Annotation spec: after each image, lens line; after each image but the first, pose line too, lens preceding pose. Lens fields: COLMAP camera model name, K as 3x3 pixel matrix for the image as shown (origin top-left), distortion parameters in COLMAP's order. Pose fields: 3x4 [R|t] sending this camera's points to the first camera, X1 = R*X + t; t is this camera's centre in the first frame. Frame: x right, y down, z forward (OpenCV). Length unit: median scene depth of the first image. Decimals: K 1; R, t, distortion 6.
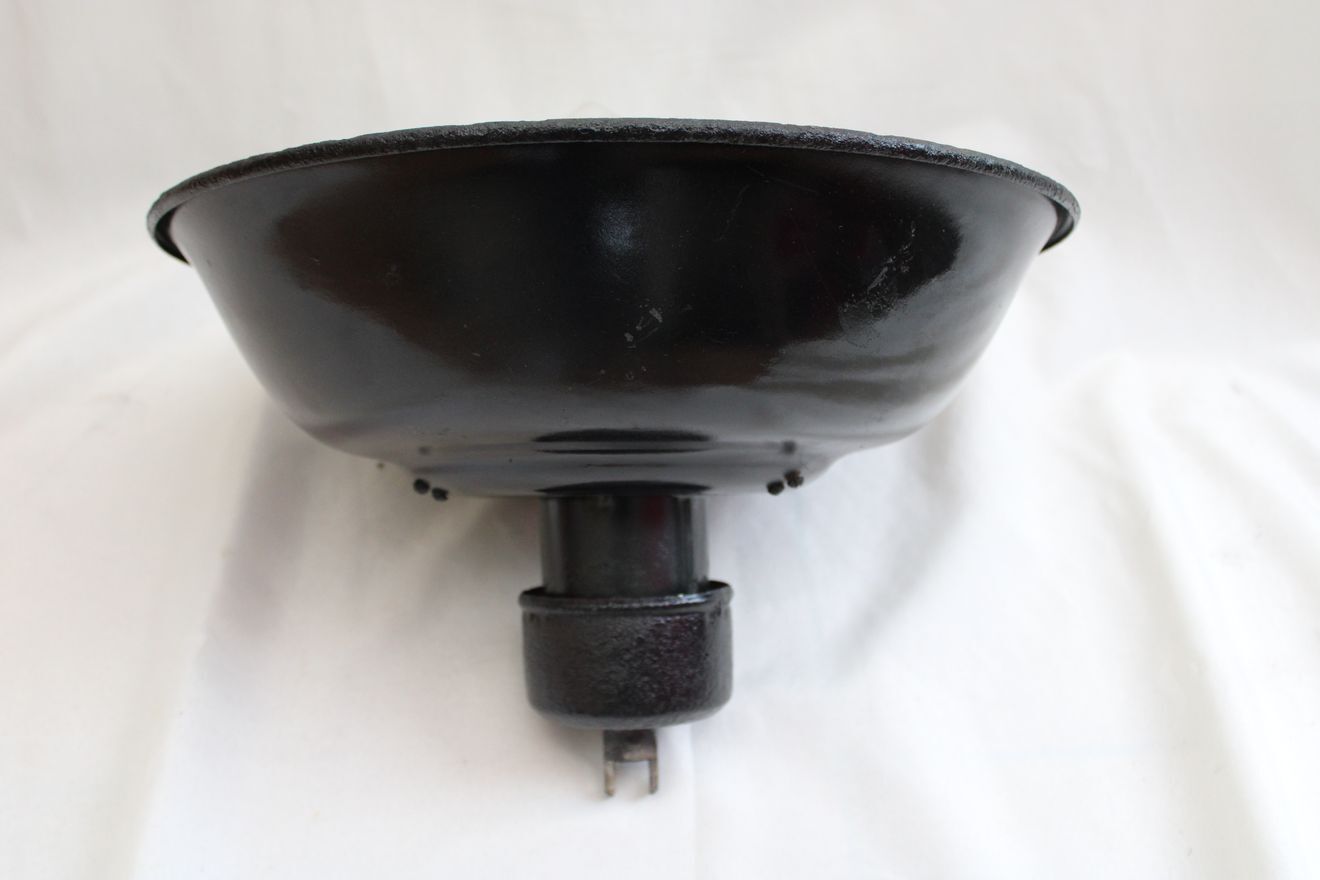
lens RADIAL K [[1518.2, 0, 662.7], [0, 1518.2, 441.3], [0, 0, 1]] dist [-0.100756, 0.000000]
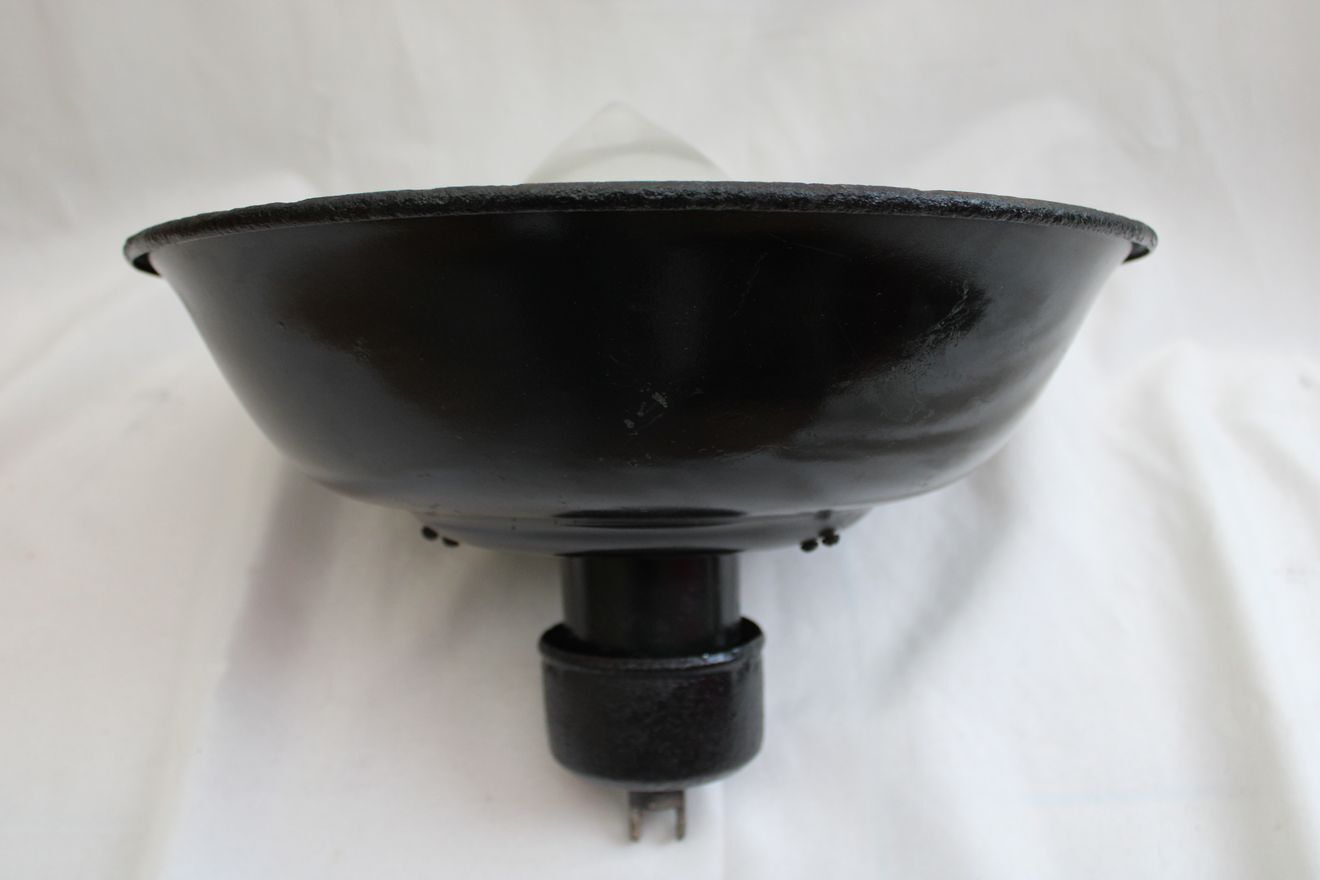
lens RADIAL K [[1312.3, 0, 657.7], [0, 1312.3, 438.6], [0, 0, 1]] dist [-0.102423, 0.000000]
pose [[0.997672, 0.004780, -0.068026, 0.037058], [0.001944, 0.995142, 0.098432, -0.111020], [0.068166, -0.098335, 0.992816, 0.216022]]
